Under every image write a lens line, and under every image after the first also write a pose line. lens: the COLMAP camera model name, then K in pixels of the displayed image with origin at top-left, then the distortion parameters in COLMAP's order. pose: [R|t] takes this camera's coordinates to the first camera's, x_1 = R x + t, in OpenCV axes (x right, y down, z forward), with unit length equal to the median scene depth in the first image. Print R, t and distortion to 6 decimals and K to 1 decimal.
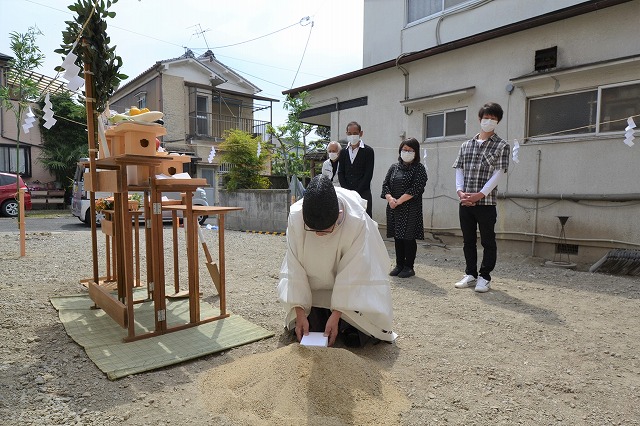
lens RADIAL K [[407.2, 0, 326.9], [0, 407.2, 223.1], [0, 0, 1]] dist [0.000533, -0.009967]
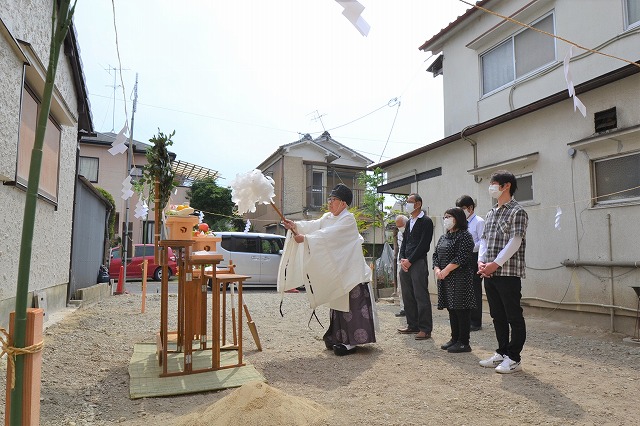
lens RADIAL K [[414.6, 0, 327.0], [0, 414.6, 223.8], [0, 0, 1]] dist [0.000055, -0.007187]
pose [[0.950075, -0.033827, -0.310184, 0.228275], [-0.015336, 0.987842, -0.154700, -0.002105], [0.311646, 0.151734, 0.938005, -0.091423]]
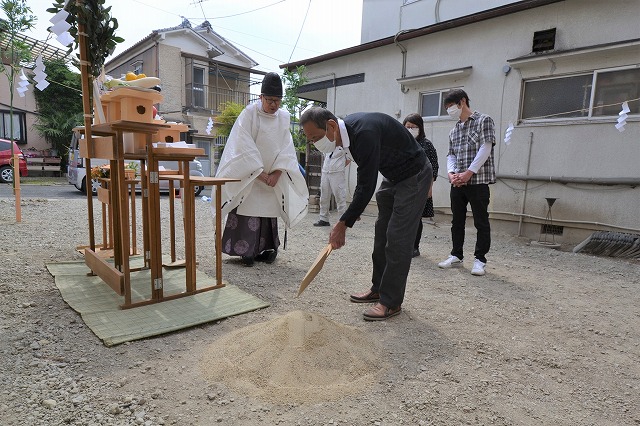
lens RADIAL K [[393.2, 0, 326.8], [0, 393.2, 223.5], [0, 0, 1]] dist [0.000481, -0.004197]
pose [[0.999373, 0.028204, 0.021411, -0.006773], [-0.029496, 0.997602, 0.062606, 0.001873], [-0.019594, -0.063198, 0.997809, 0.013917]]
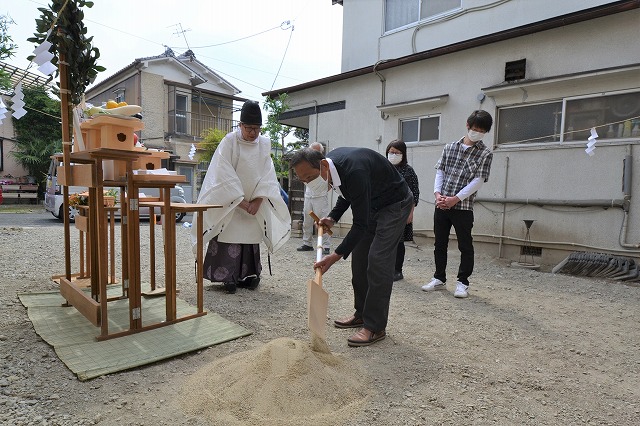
lens RADIAL K [[393.2, 0, 326.8], [0, 393.2, 223.5], [0, 0, 1]] dist [0.000481, -0.004197]
pose [[0.997982, 0.017102, 0.061157, -0.005237], [-0.017150, 0.999853, 0.000267, 0.000725], [-0.061144, -0.001315, 0.998128, 0.012984]]
